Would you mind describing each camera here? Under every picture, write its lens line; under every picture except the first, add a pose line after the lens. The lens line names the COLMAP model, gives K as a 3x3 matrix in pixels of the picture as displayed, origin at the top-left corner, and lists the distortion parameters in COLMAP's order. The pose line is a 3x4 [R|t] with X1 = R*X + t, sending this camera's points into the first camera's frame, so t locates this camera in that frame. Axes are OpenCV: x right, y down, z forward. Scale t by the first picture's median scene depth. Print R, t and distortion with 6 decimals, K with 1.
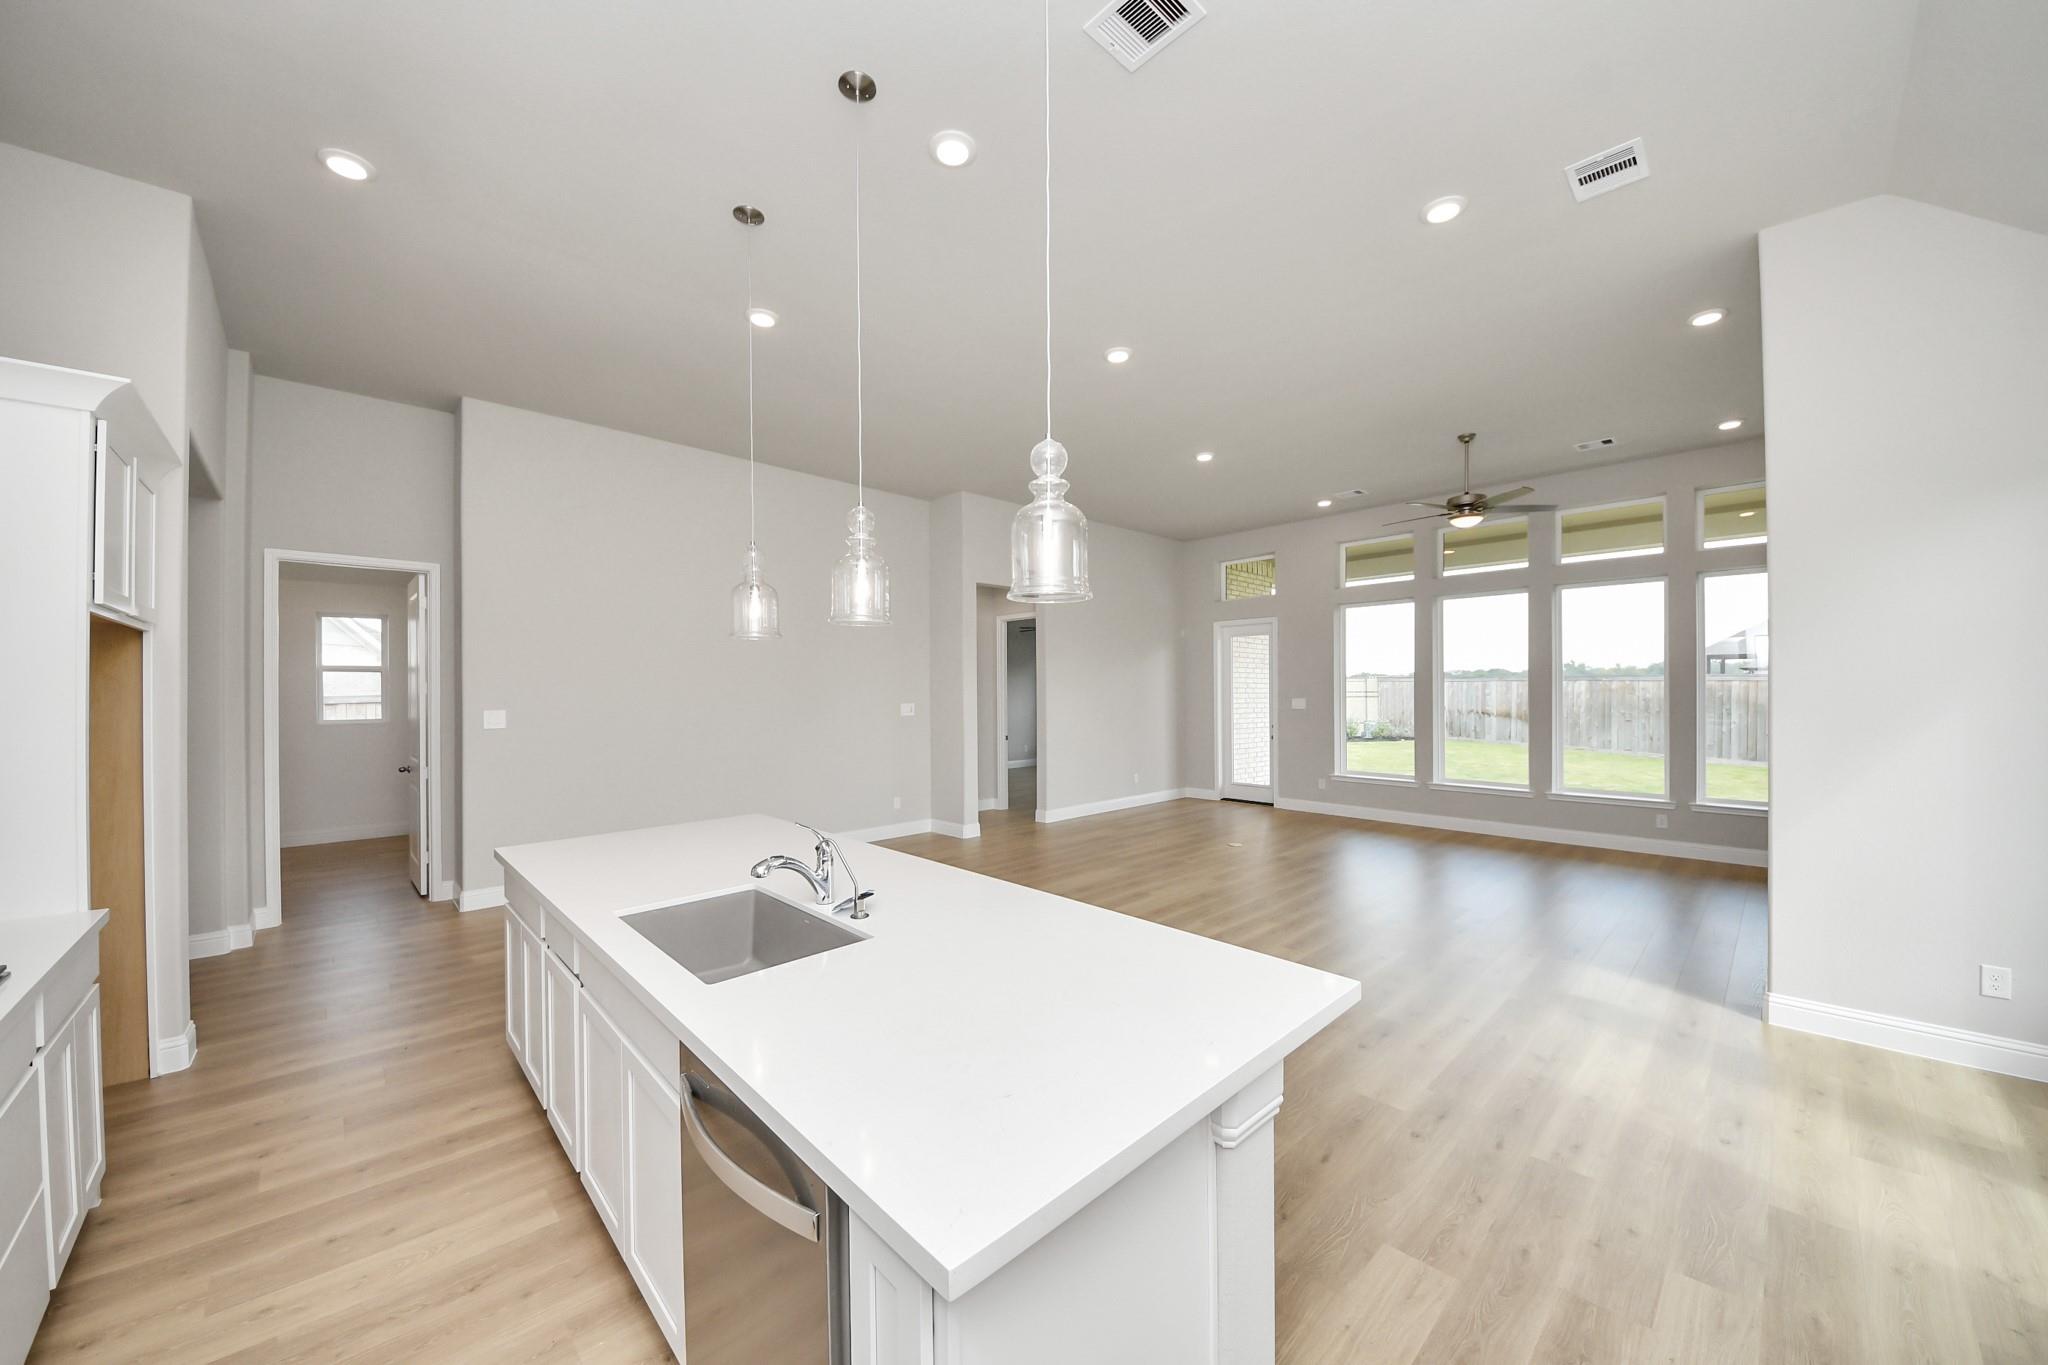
lens RADIAL K [[720.1, 0, 1017.6], [0, 720.1, 688.1], [0, 0, 1]] dist [0.016384, -0.015111]
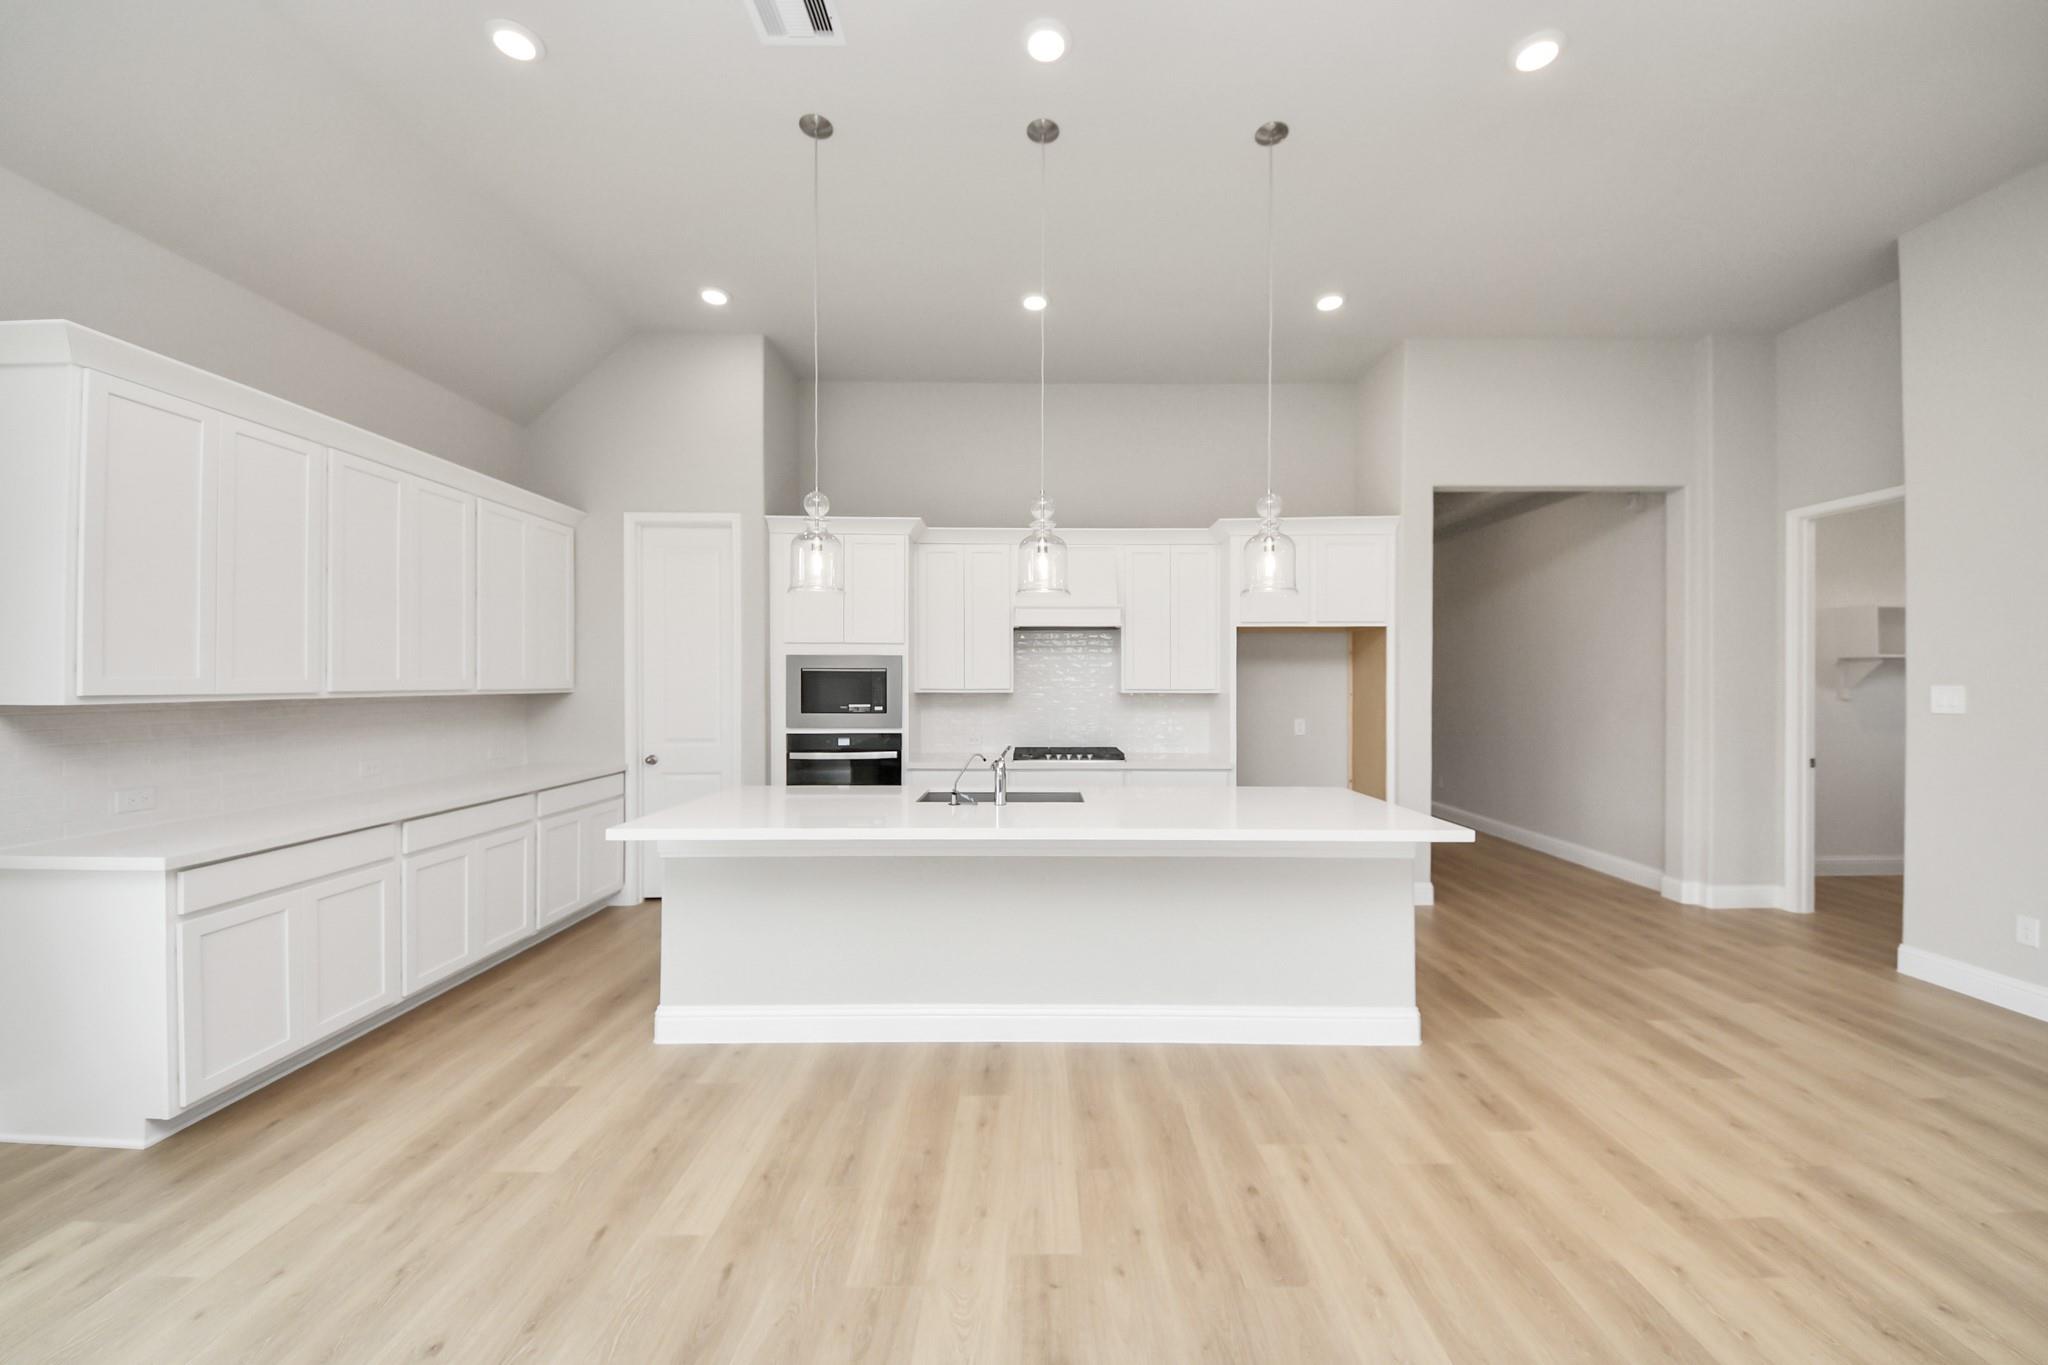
lens RADIAL K [[737.4, 0, 1035.8], [0, 737.4, 677.2], [0, 0, 1]] dist [0.016983, -0.012497]
pose [[-0.681865, 0.000229, -0.731478, 0.308321], [0.003431, 0.999990, -0.002885, 0.021952], [0.731470, -0.004477, -0.681859, 0.846125]]
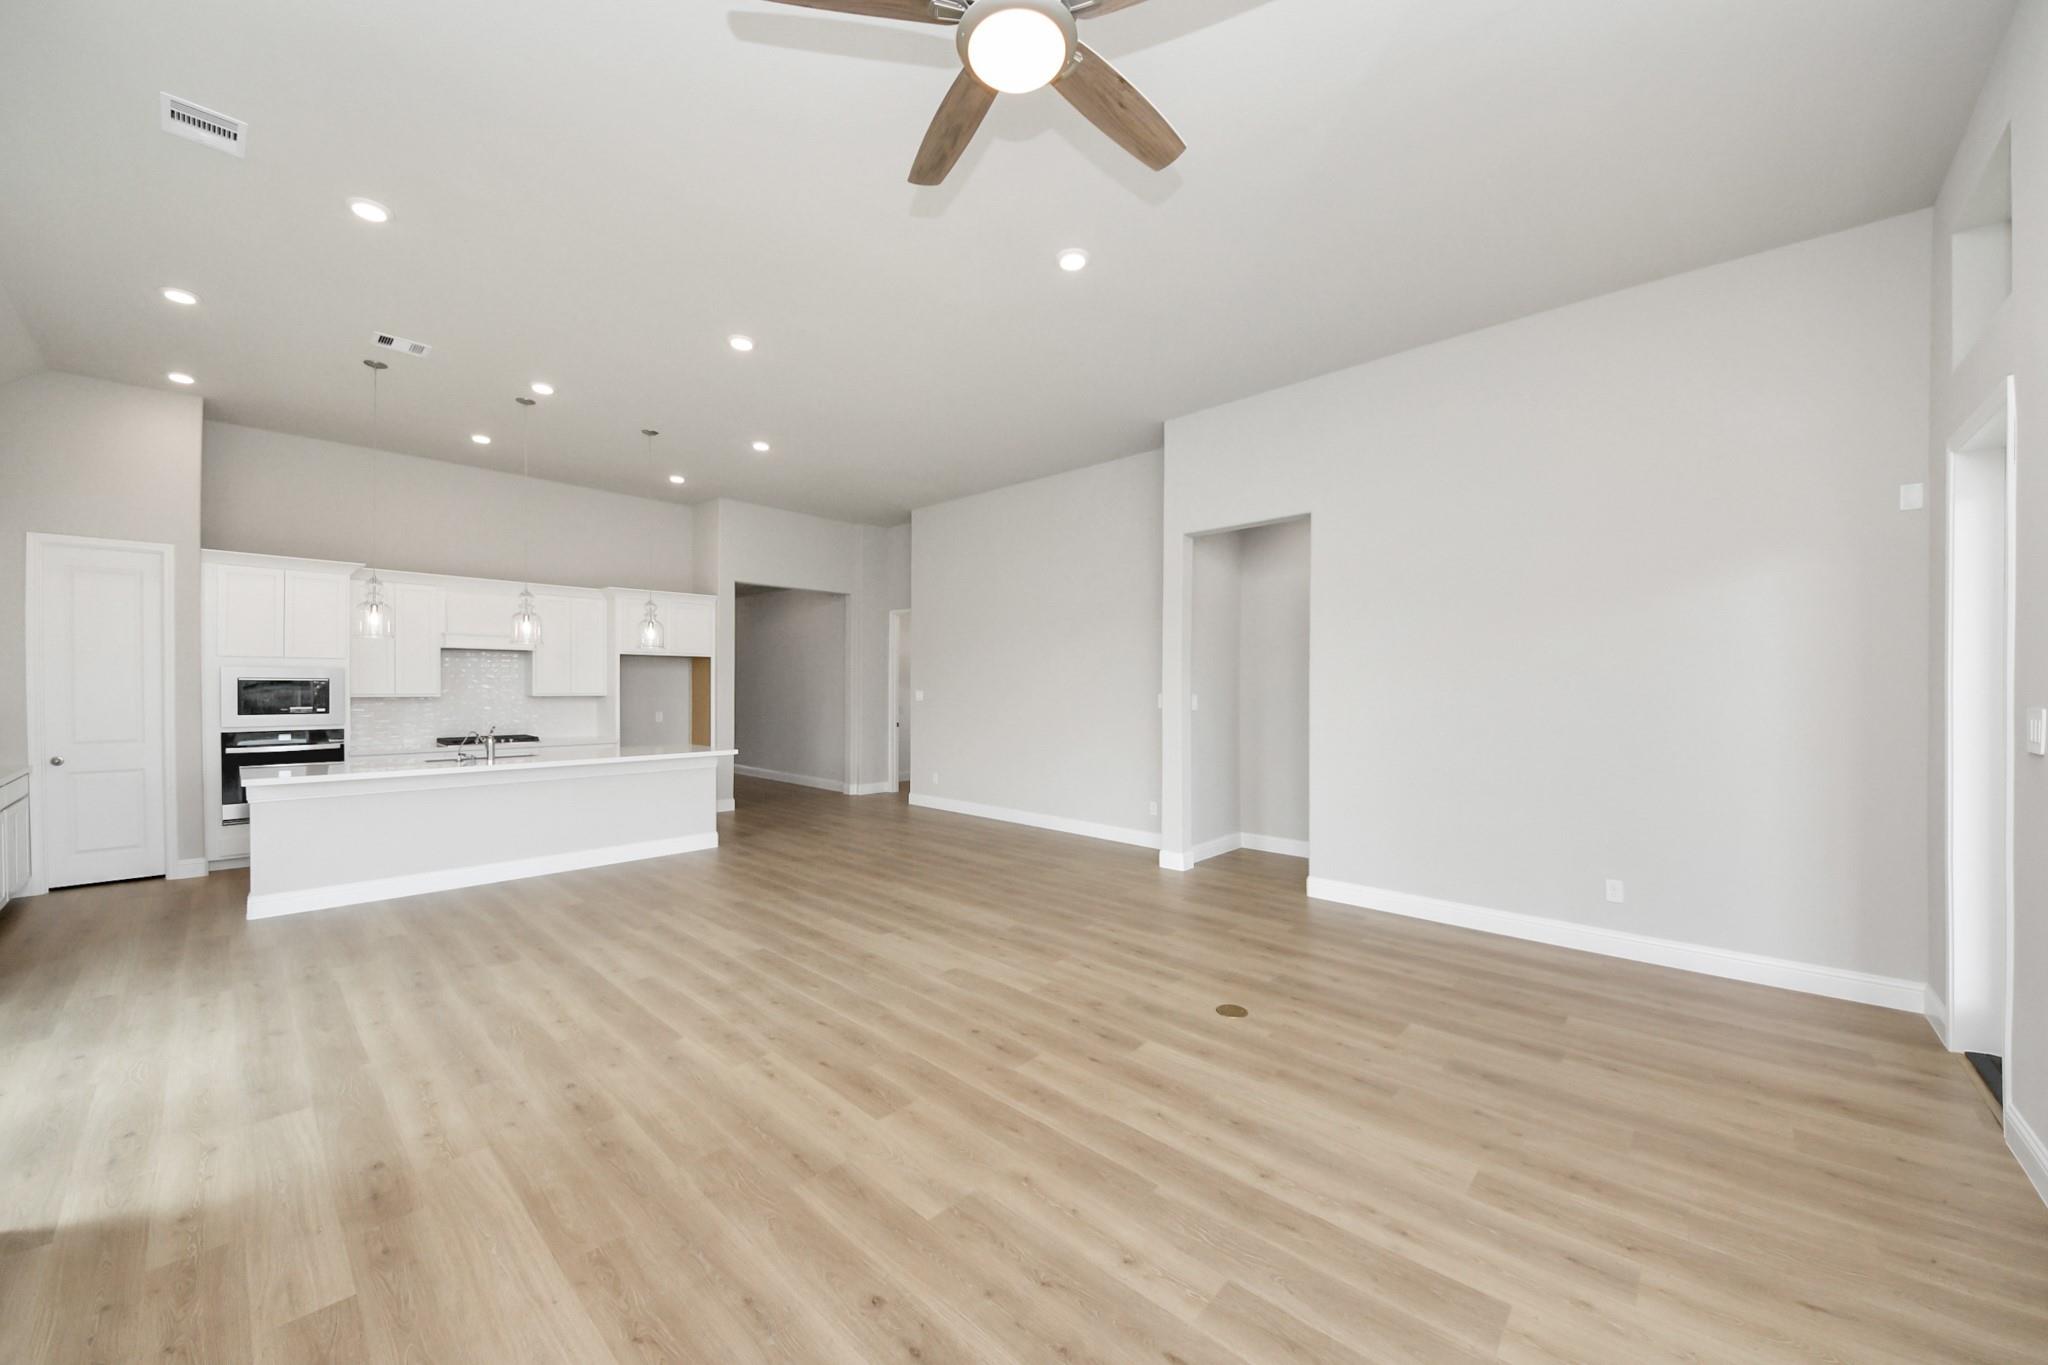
lens RADIAL K [[751.1, 0, 1012.6], [0, 751.1, 691.7], [0, 0, 1]] dist [0.017307, -0.014751]
pose [[0.051222, 0.011727, -0.998618, 1.029178], [-0.002828, 0.999929, 0.011597, 0.011338], [0.998683, 0.002230, 0.051251, 1.116929]]
